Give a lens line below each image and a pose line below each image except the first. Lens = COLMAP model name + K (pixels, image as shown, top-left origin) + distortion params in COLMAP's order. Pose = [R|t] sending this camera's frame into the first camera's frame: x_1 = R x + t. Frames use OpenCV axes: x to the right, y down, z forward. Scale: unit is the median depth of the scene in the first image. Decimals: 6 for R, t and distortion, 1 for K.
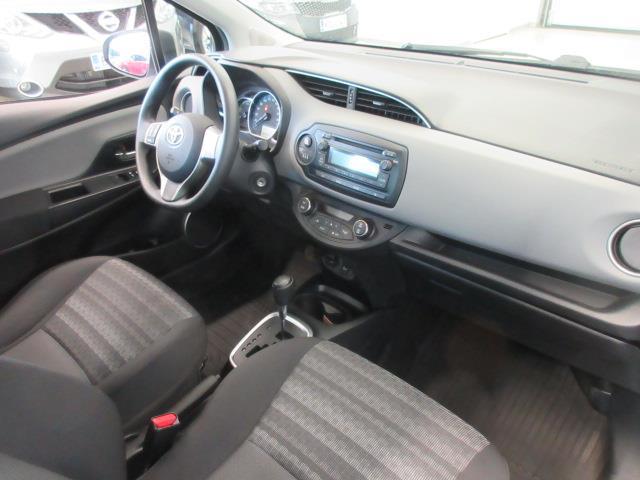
lens RADIAL K [[494.2, 0, 318.4], [0, 494.2, 255.4], [0, 0, 1]] dist [-0.010786, -0.003943]
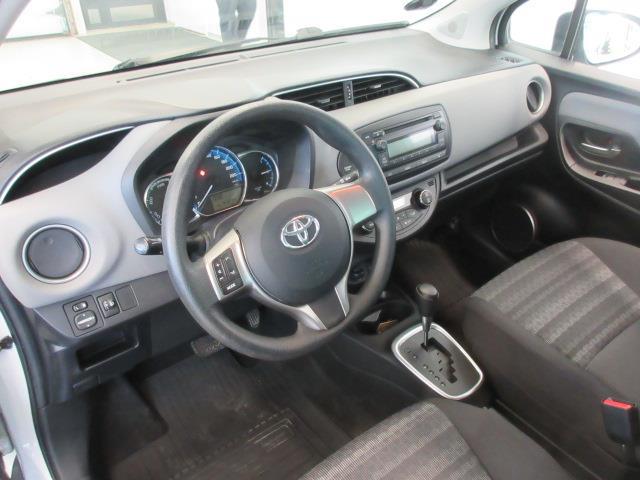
lens RADIAL K [[494.2, 0, 318.4], [0, 494.2, 255.4], [0, 0, 1]] dist [-0.010786, -0.003943]
pose [[0.157192, -0.520998, 0.838959, -0.845098], [0.555310, 0.749126, 0.361165, -0.443658], [-0.816652, 0.409110, 0.407073, 0.772752]]
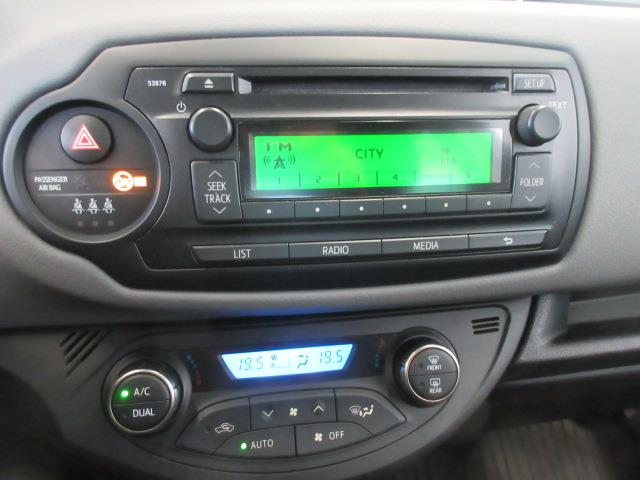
lens RADIAL K [[550.1, 0, 341.3], [0, 550.1, 247.7], [0, 0, 1]] dist [0.007777, -0.003881]
pose [[0.578977, -0.335449, 0.743142, -0.152701], [0.383662, 0.916321, 0.114712, -0.170530], [-0.719437, 0.218700, 0.659227, 0.771219]]
